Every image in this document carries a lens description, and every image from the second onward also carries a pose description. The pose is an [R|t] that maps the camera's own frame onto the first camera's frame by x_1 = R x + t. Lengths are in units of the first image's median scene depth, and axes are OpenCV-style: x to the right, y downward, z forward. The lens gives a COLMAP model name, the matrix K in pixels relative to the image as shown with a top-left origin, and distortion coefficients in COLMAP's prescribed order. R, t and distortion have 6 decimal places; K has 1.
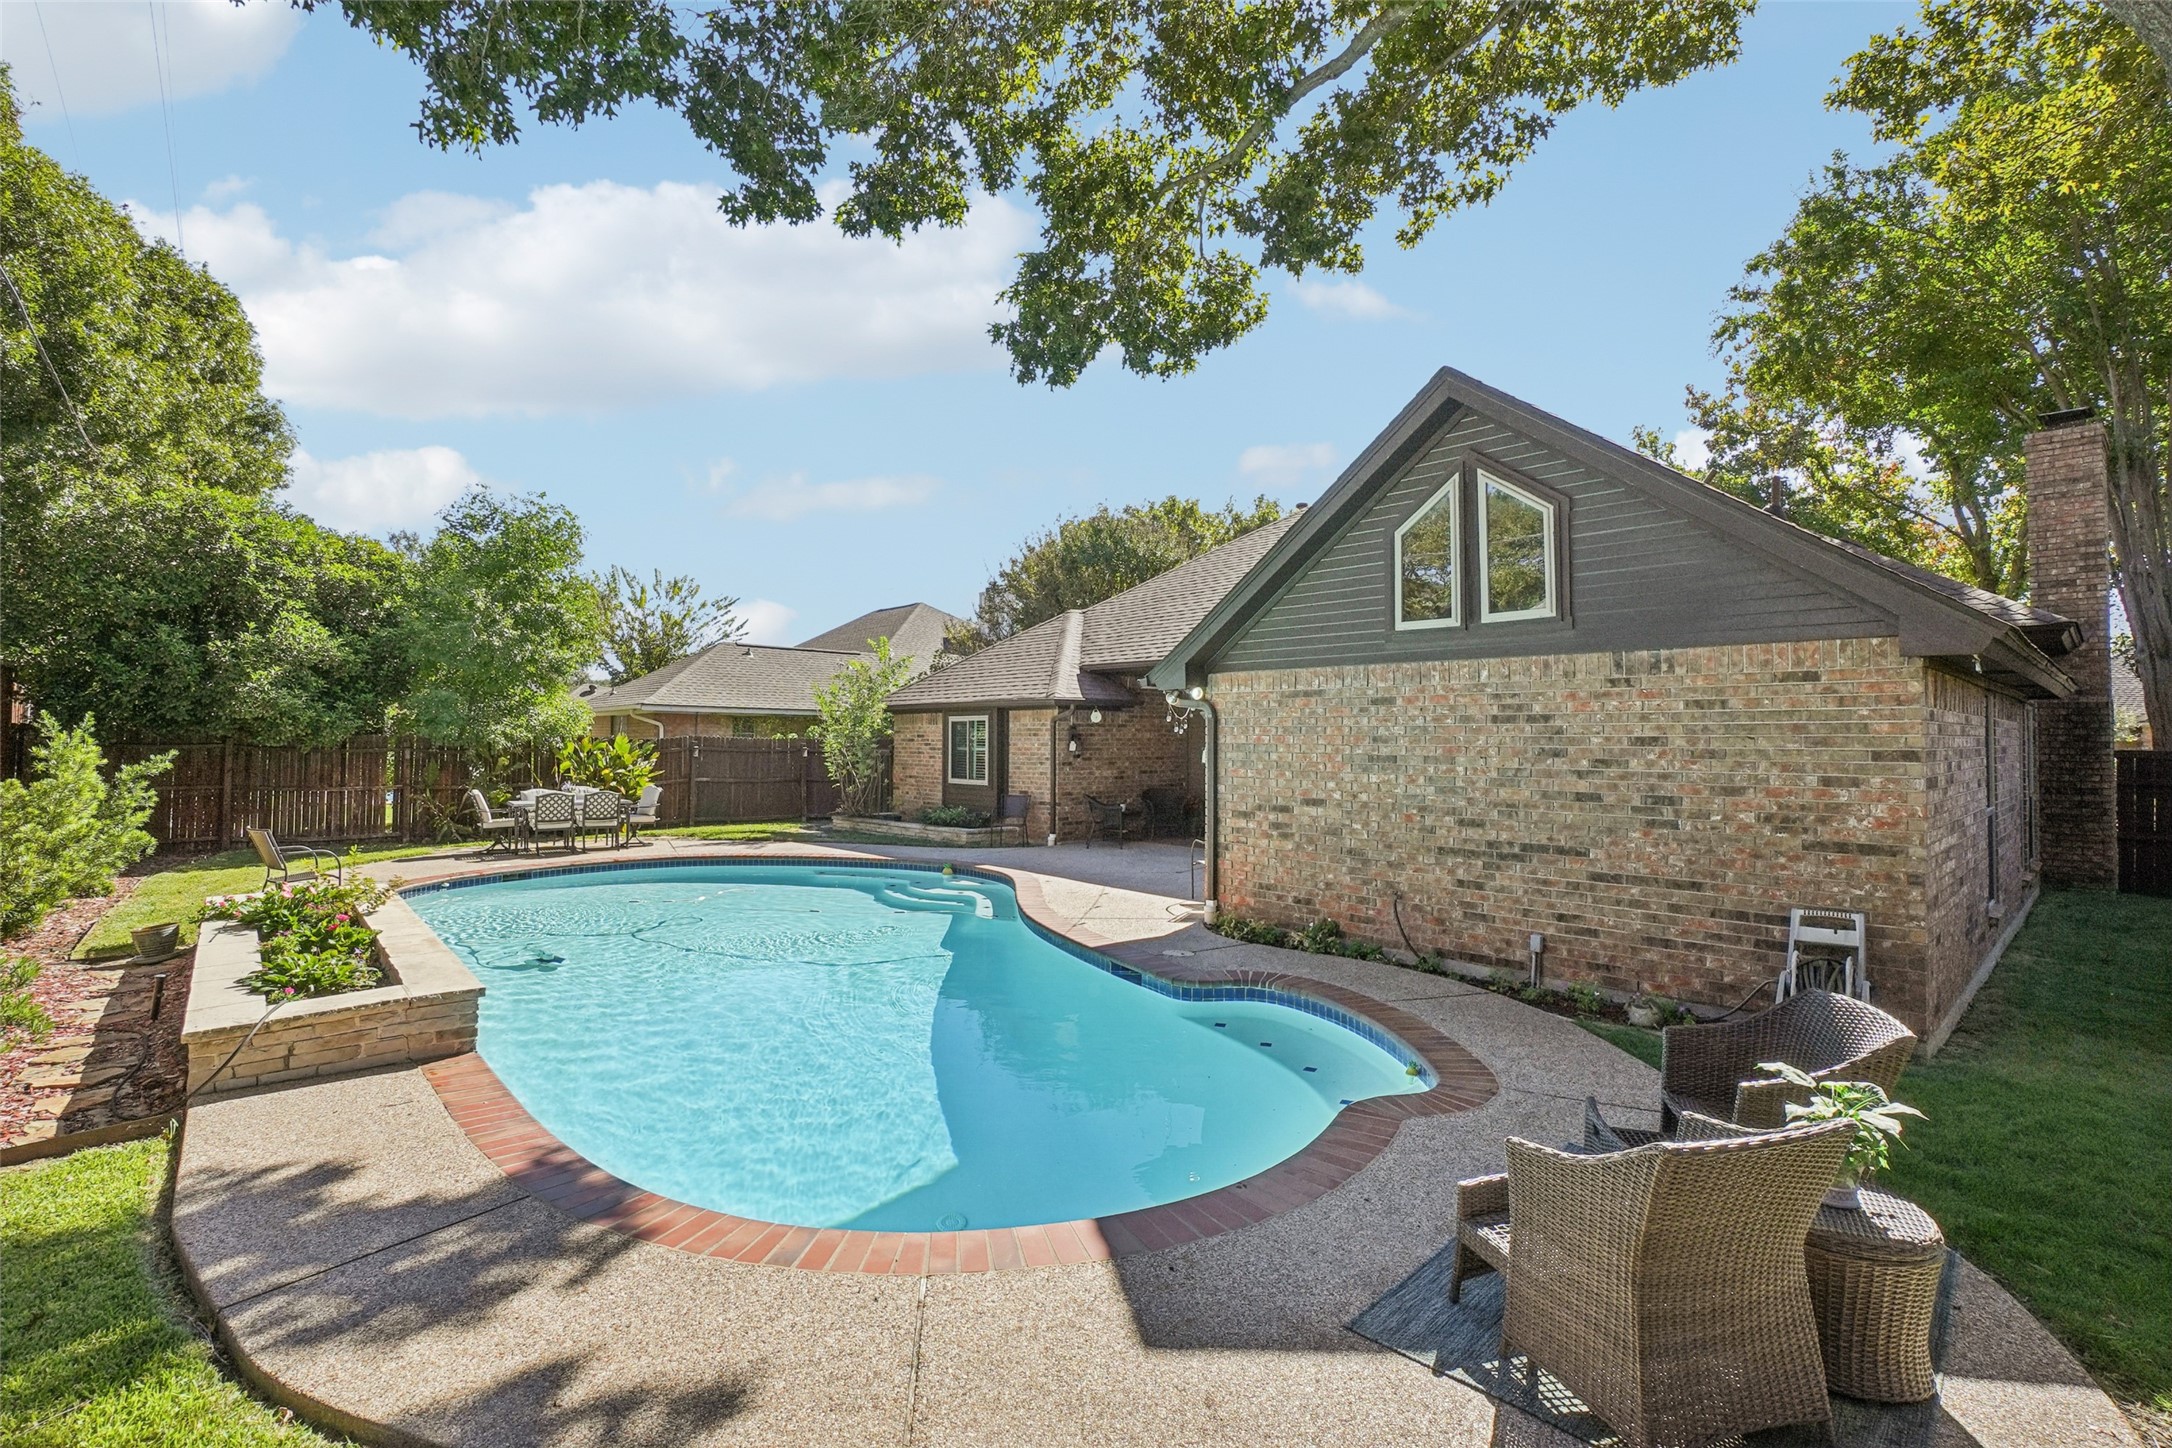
lens RADIAL K [[974.1, 0, 1069.4], [0, 974.1, 715.5], [0, 0, 1]] dist [-0.064808, 0.022375]
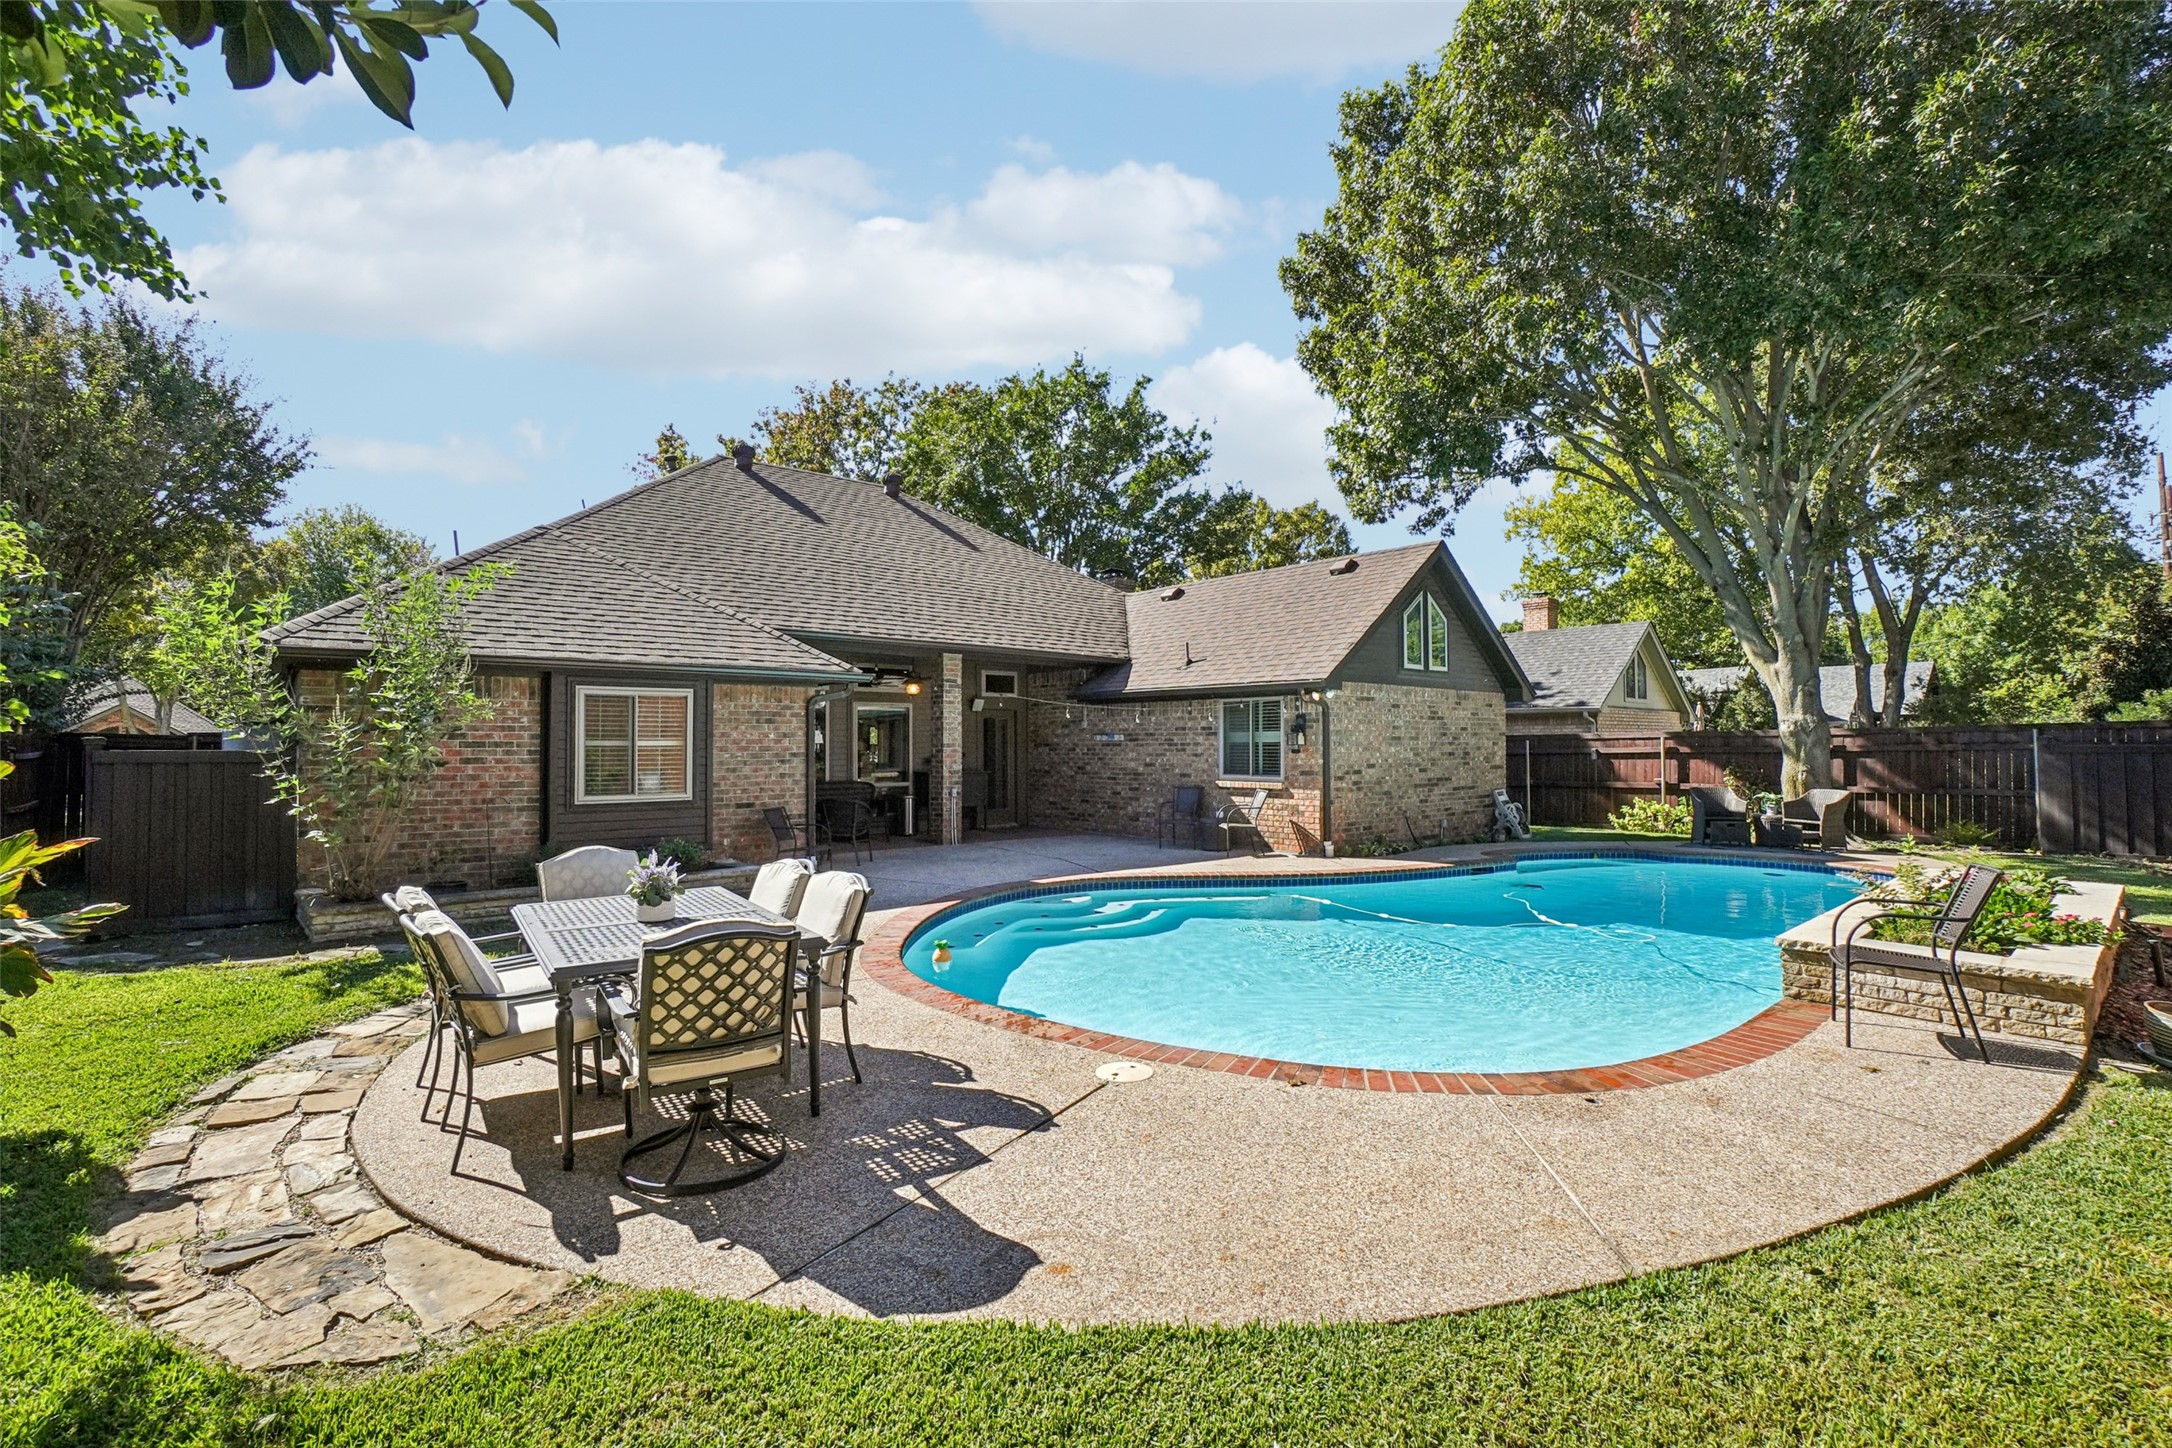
lens RADIAL K [[974.1, 0, 1069.4], [0, 974.1, 715.5], [0, 0, 1]] dist [-0.064808, 0.022375]
pose [[0.040286, 0.026338, 0.998841, -1.345024], [-0.018507, 0.999501, -0.025609, 0.054599], [-0.999017, -0.017454, 0.040753, 1.400038]]
